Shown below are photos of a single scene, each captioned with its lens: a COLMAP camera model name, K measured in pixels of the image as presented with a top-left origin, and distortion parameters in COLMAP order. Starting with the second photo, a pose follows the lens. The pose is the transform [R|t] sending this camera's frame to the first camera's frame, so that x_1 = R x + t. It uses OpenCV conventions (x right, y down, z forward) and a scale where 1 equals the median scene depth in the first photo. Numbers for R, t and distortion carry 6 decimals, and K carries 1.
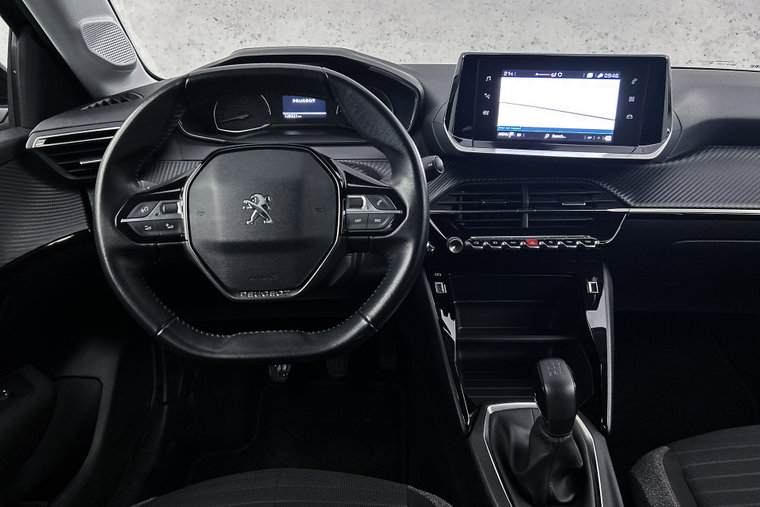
lens RADIAL K [[574.6, 0, 379.9], [0, 574.6, 257.5], [0, 0, 1]] dist [0.052373, -0.060632]
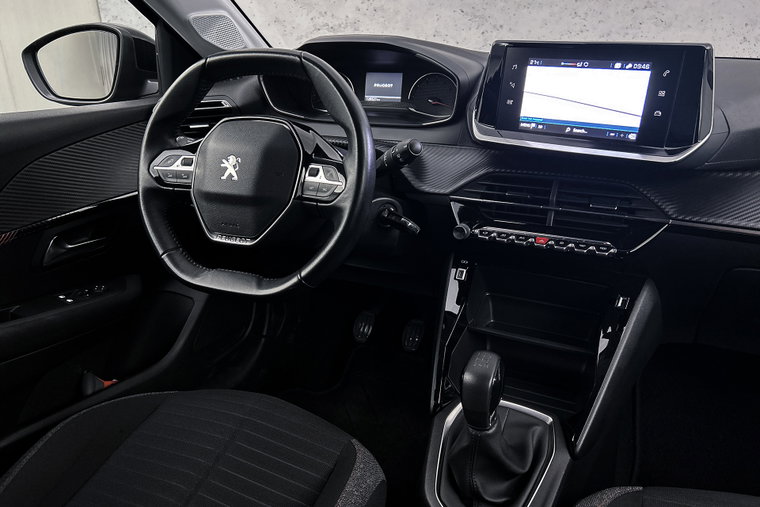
lens RADIAL K [[574.6, 0, 381.2], [0, 574.6, 259.0], [0, 0, 1]] dist [0.052373, -0.060632]
pose [[0.896553, 0.159376, -0.413269, 0.425698], [-0.153131, 0.987018, 0.048436, -0.001401], [0.415623, 0.019859, 0.909320, 0.020826]]
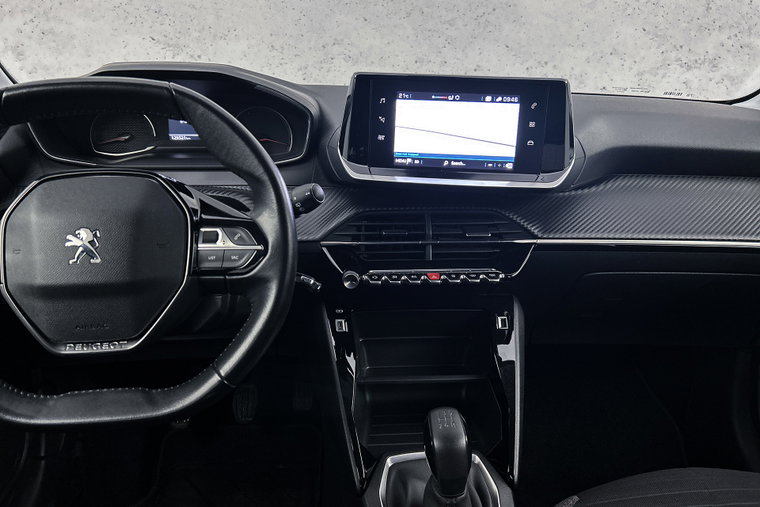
lens RADIAL K [[574.6, 0, 384.6], [0, 574.6, 261.5], [0, 0, 1]] dist [0.052373, -0.060632]
pose [[0.996771, -0.006721, 0.080019, 0.111066], [0.009371, 0.999418, -0.032788, -0.020691], [-0.079752, 0.033432, 0.996254, 0.084835]]
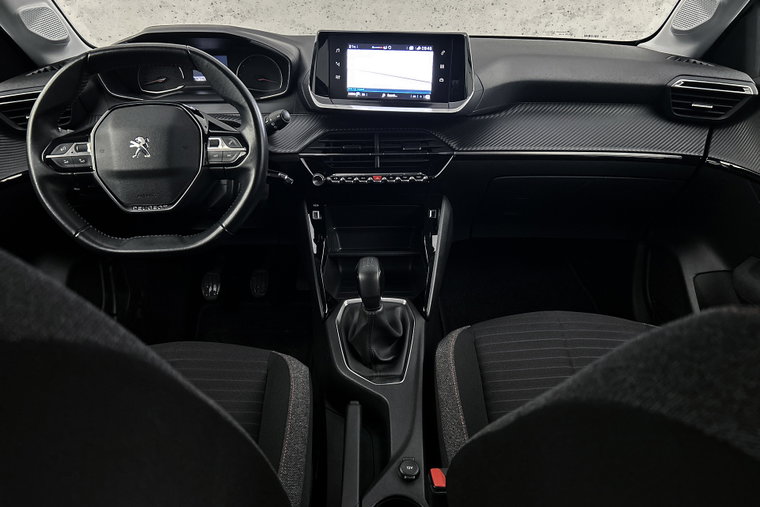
lens RADIAL K [[574.6, 0, 382.5], [0, 574.6, 259.6], [0, 0, 1]] dist [0.052373, -0.060632]
pose [[0.999930, -0.008273, 0.008468, 0.263720], [0.007672, 0.997606, 0.068729, 0.070349], [-0.009016, -0.068659, 0.997599, -0.323994]]
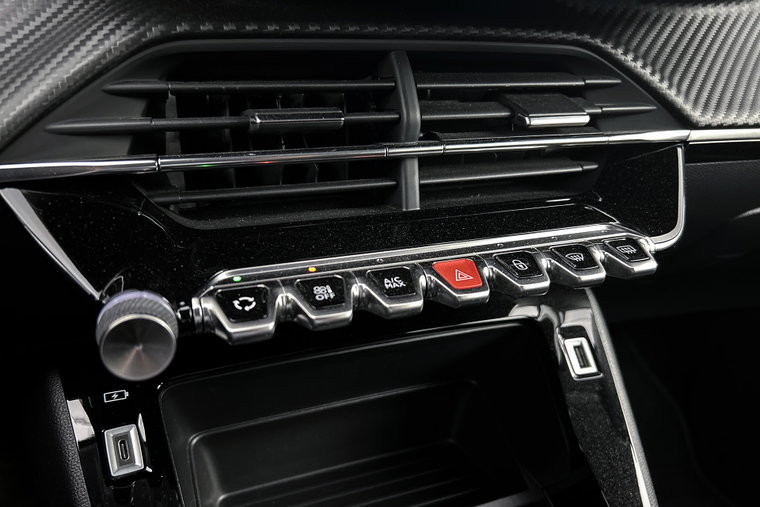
lens RADIAL K [[574.6, 0, 372.2], [0, 574.6, 257.4], [0, 0, 1]] dist [0.052373, -0.060632]
pose [[0.928820, -0.107249, 0.354671, 0.136820], [0.068544, 0.990407, 0.119985, -0.066780], [-0.364137, -0.087134, 0.927260, 0.776053]]
